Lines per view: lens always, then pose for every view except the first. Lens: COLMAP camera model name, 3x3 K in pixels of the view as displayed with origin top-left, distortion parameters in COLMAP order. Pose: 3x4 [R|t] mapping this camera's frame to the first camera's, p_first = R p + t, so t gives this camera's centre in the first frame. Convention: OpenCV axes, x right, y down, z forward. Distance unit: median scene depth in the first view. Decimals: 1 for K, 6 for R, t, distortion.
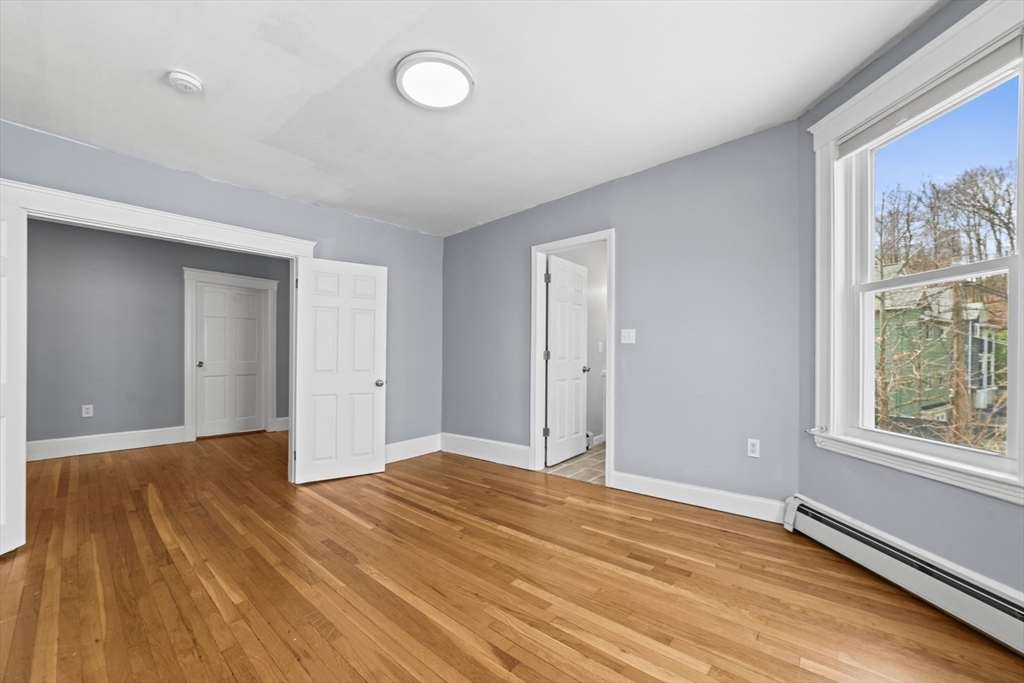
lens RADIAL K [[395.7, 0, 516.0], [0, 395.7, 354.1], [0, 0, 1]] dist [-0.016568, 0.004548]
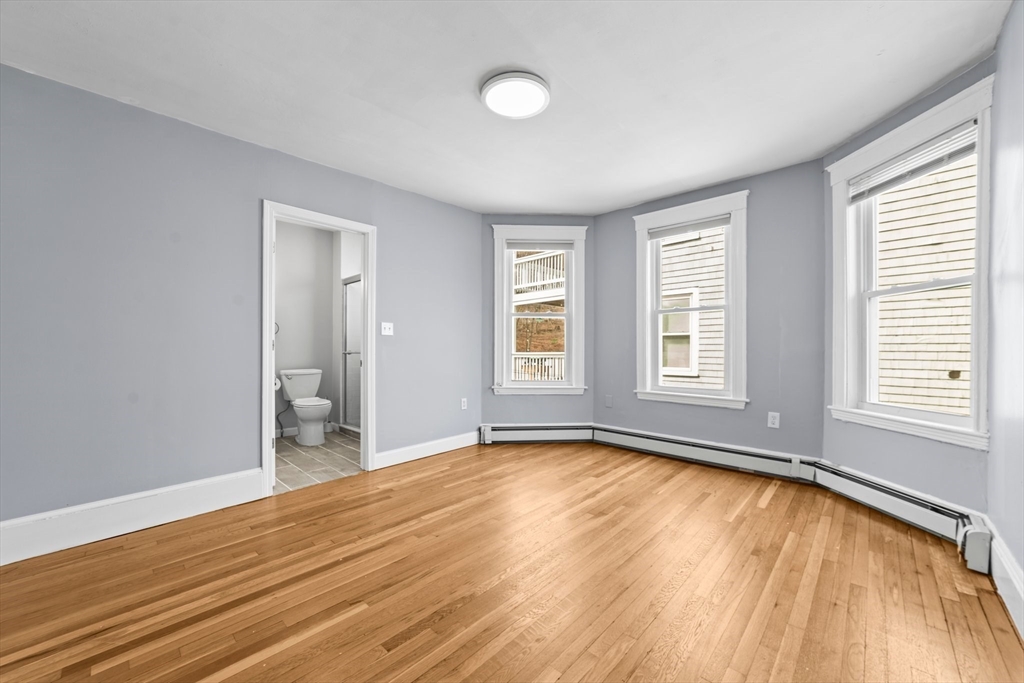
lens RADIAL K [[395.7, 0, 513.2], [0, 395.7, 351.0], [0, 0, 1]] dist [-0.016568, 0.004548]
pose [[0.036179, 0.000150, 0.999345, -0.887702], [-0.003838, 0.999993, -0.000011, 0.018217], [-0.999338, -0.003835, 0.036179, 0.648307]]
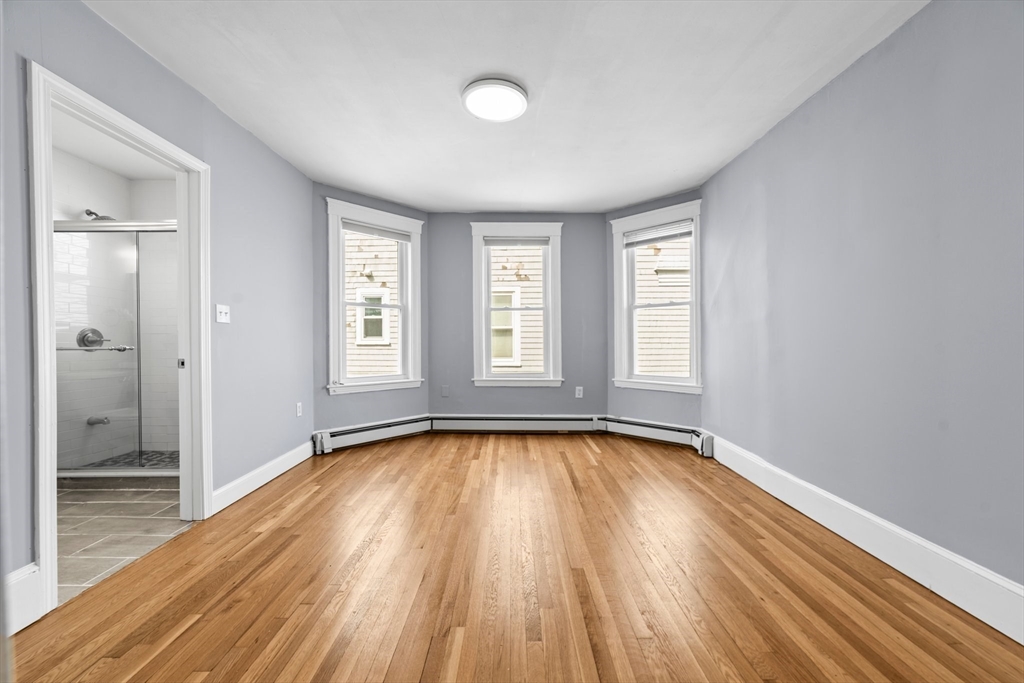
lens RADIAL K [[395.7, 0, 514.8], [0, 395.7, 343.1], [0, 0, 1]] dist [-0.016568, 0.004548]
pose [[-0.662491, 0.004192, 0.749058, -0.754949], [0.002917, 0.999991, -0.003016, 0.020241], [-0.749064, 0.000187, -0.662498, 1.167066]]
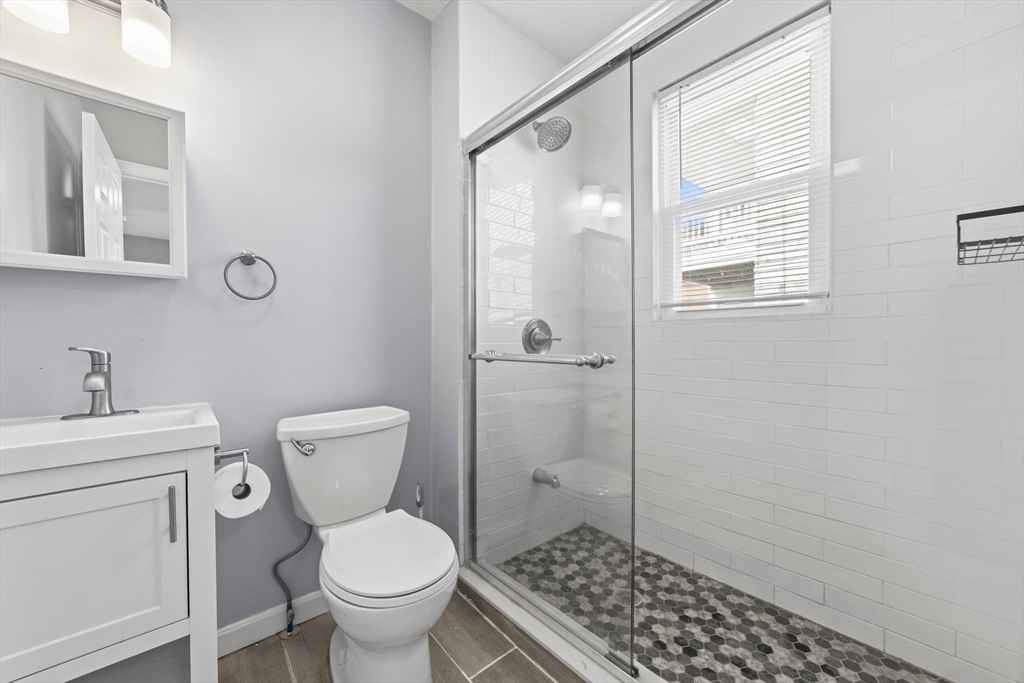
lens RADIAL K [[395.7, 0, 510.0], [0, 395.7, 341.4], [0, 0, 1]] dist [-0.016568, 0.004548]
pose [[0.135516, -0.001221, 0.990774, 0.198722], [-0.003022, 0.999994, 0.001646, 0.007625], [-0.990770, -0.003217, 0.135512, 1.288222]]
